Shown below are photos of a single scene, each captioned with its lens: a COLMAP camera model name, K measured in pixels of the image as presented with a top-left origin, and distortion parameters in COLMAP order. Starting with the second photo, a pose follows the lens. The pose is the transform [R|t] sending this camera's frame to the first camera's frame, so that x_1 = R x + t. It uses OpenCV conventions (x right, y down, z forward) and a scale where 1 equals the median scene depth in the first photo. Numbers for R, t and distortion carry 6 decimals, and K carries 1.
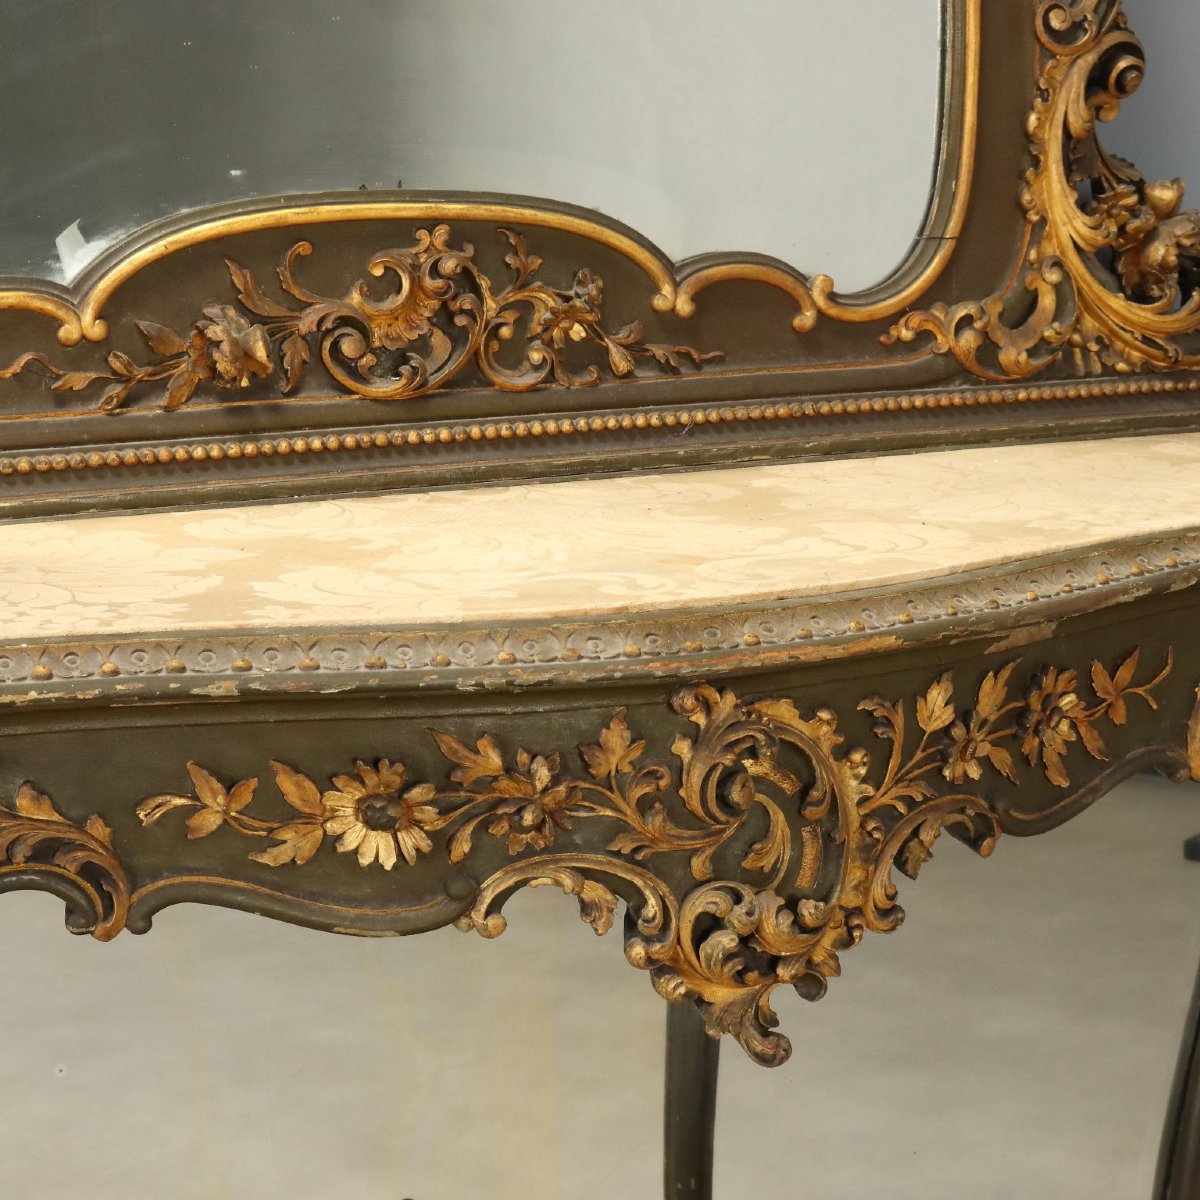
lens RADIAL K [[2698.0, 0, 600.0], [0, 2698.0, 600.0], [0, 0, 1]] dist [-0.003924, 0.108484]
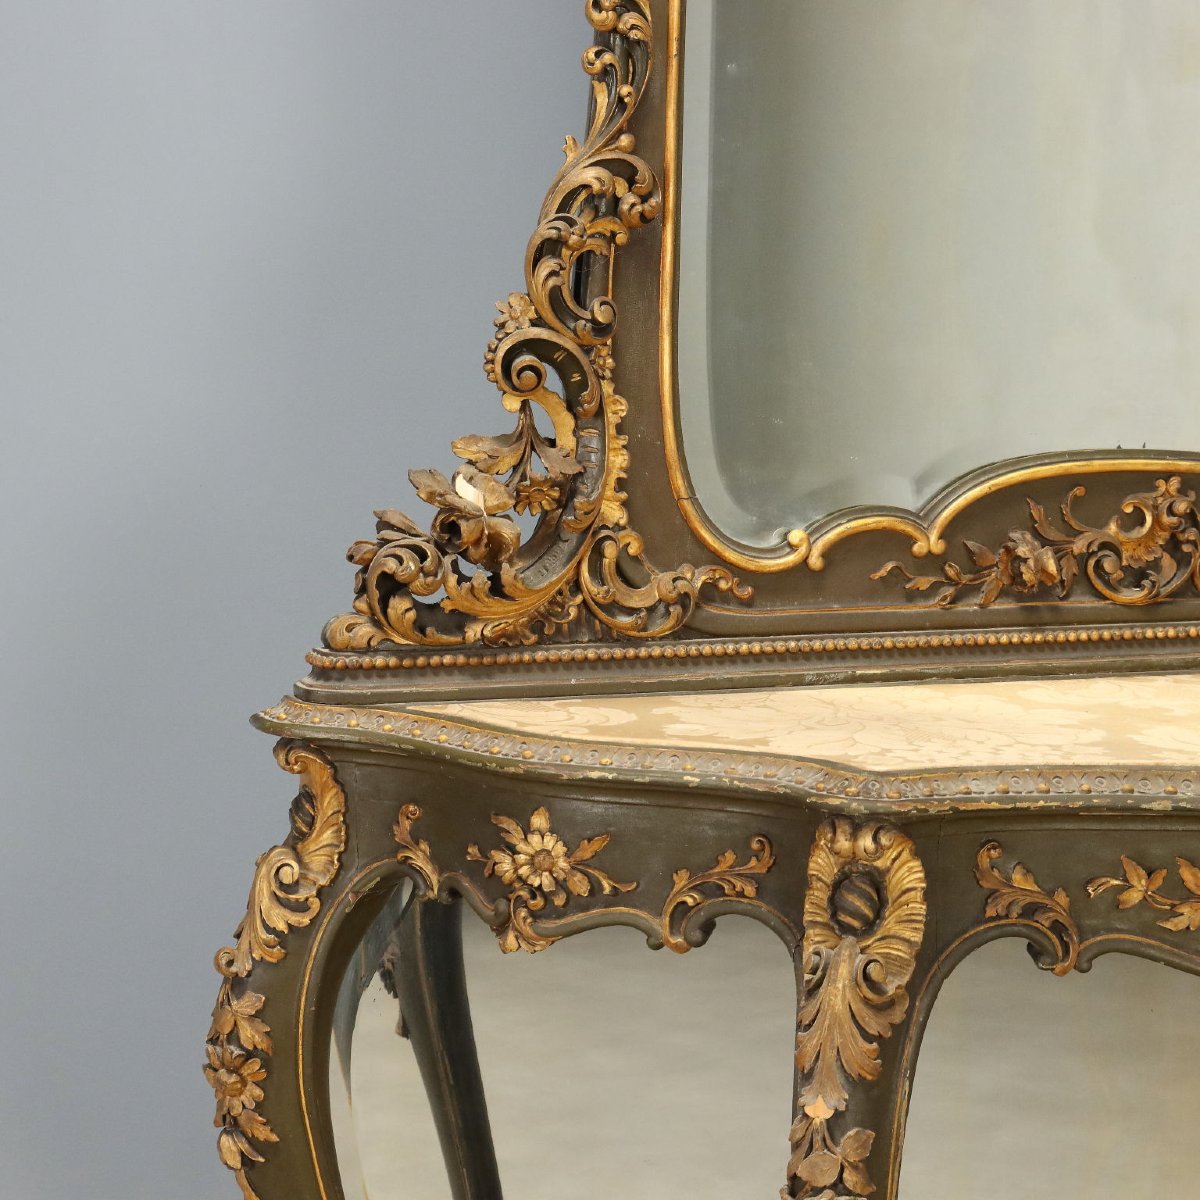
lens RADIAL K [[2698.0, 0, 600.0], [0, 2698.0, 600.0], [0, 0, 1]] dist [-0.003924, 0.108484]
pose [[0.996457, 0.040805, -0.073547, -0.243614], [-0.045508, 0.996948, -0.063437, 0.020345], [0.070734, 0.066559, 0.995272, -0.352799]]
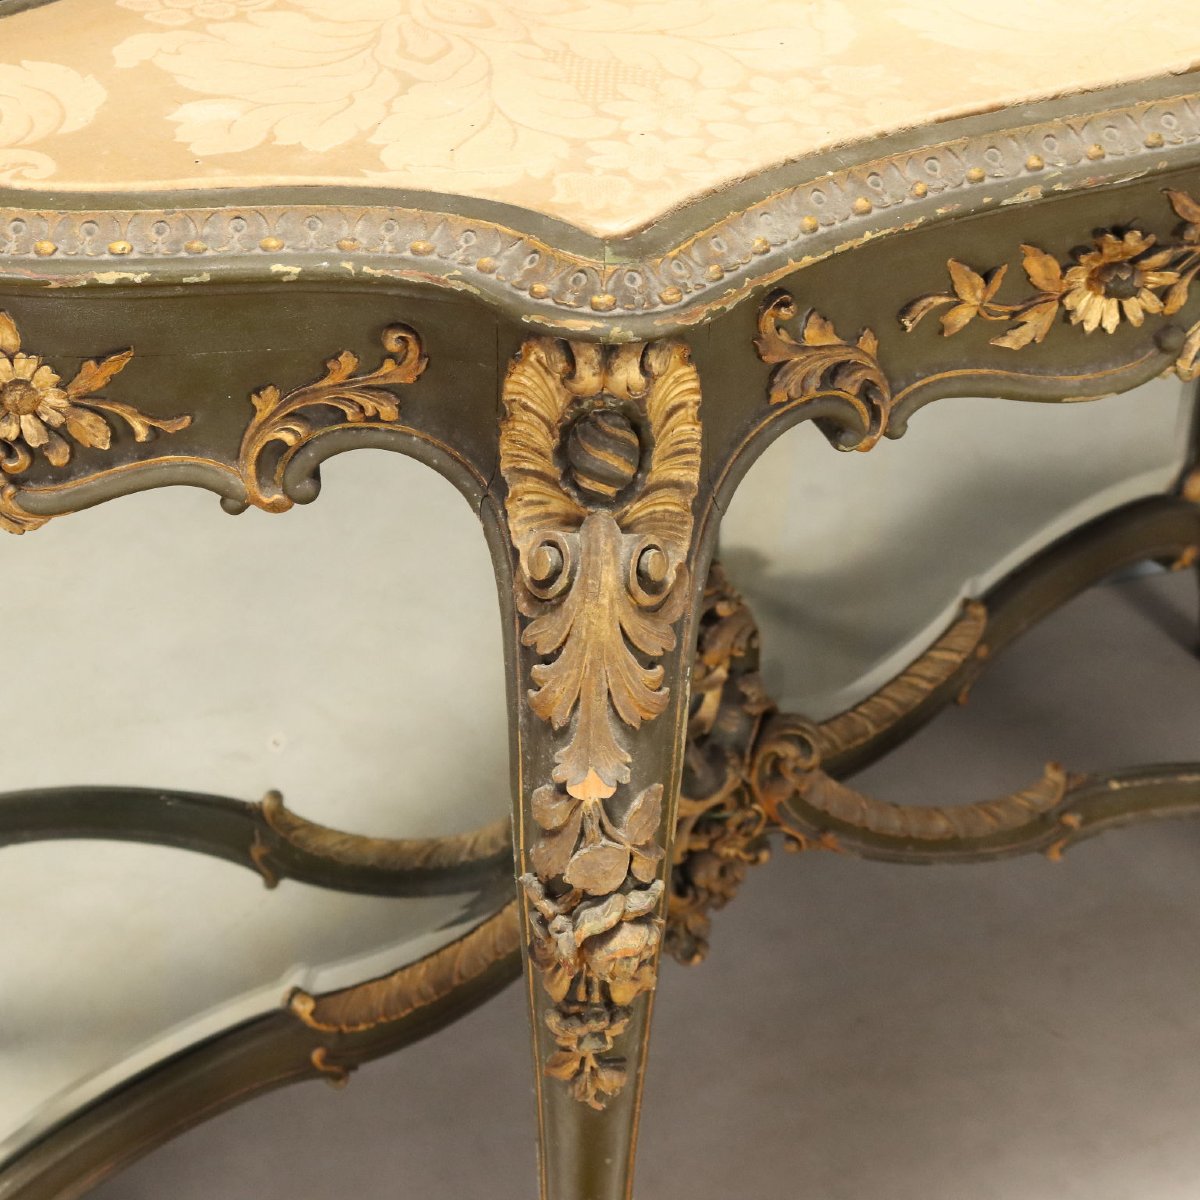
lens RADIAL K [[2698.0, 0, 600.0], [0, 2698.0, 600.0], [0, 0, 1]] dist [-0.003924, 0.108484]
pose [[0.956825, -0.147380, 0.250531, -0.380474], [0.032044, 0.910152, 0.413033, -0.162637], [-0.288894, -0.387172, 0.875579, 0.126811]]
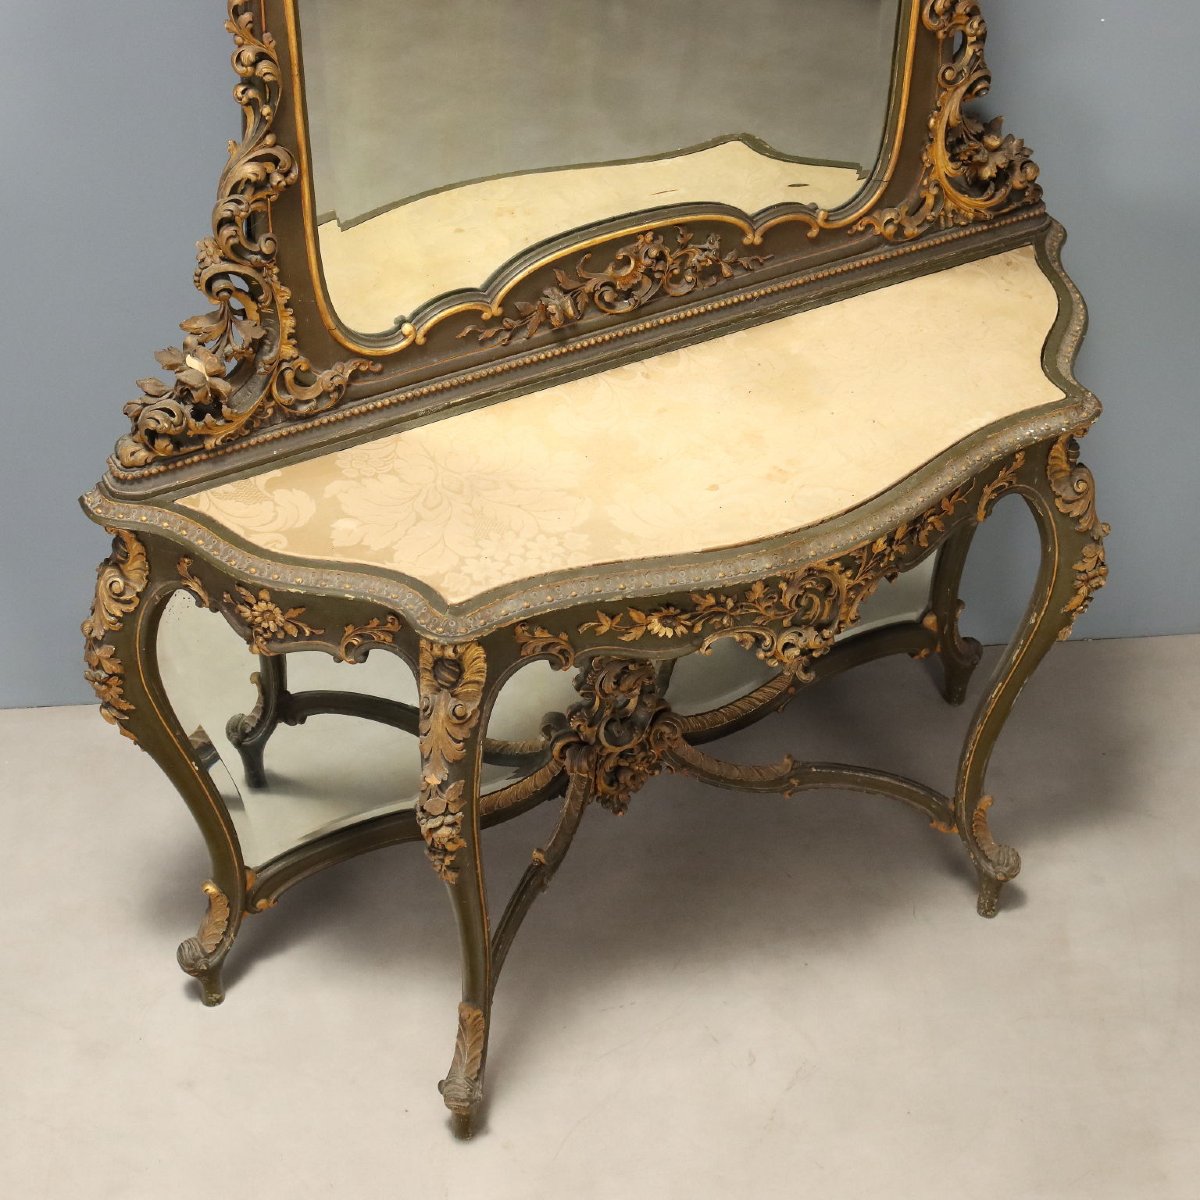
lens RADIAL K [[2013.4, 0, 600.0], [0, 2013.4, 600.0], [0, 0, 1]] dist [-0.010087, 0.130111]
pose [[0.998482, -0.014532, 0.053126, -0.184941], [-0.013263, 0.872746, 0.487994, -0.653594], [-0.053457, -0.487958, 0.871229, -0.496863]]
